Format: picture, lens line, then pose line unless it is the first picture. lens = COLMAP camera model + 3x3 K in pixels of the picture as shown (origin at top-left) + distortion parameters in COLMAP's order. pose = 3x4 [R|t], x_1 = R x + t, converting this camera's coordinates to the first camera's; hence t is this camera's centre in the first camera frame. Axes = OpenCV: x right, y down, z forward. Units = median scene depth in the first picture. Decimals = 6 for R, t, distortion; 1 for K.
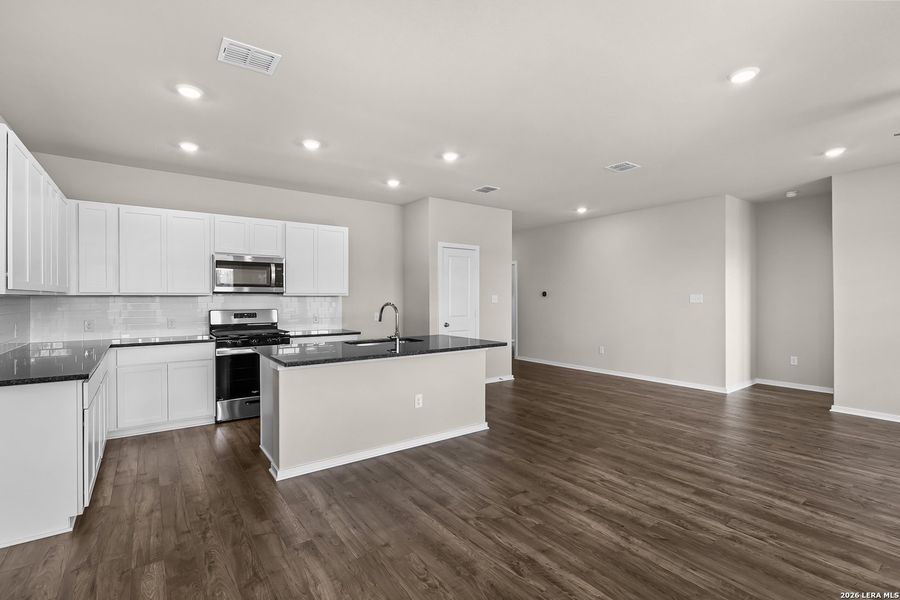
lens RADIAL K [[415.7, 0, 448.5], [0, 415.7, 299.8], [0, 0, 1]] dist [-0.005656, 0.003327]
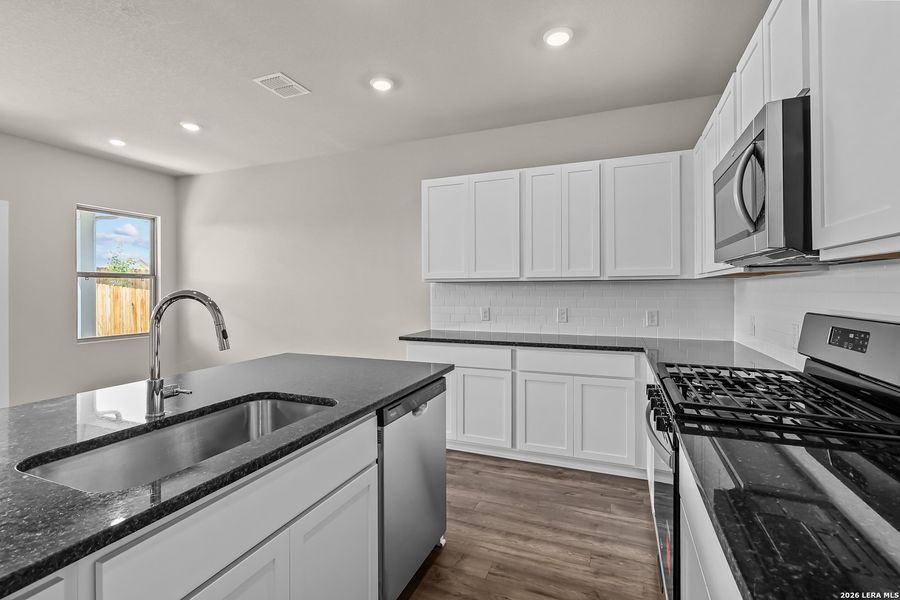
lens RADIAL K [[415.7, 0, 446.8], [0, 415.7, 288.7], [0, 0, 1]] dist [-0.005656, 0.003327]
pose [[-0.848561, 0.002189, -0.529092, -0.146145], [0.001742, 0.999998, 0.001343, 0.005160], [0.529094, 0.000218, -0.848563, 1.371857]]
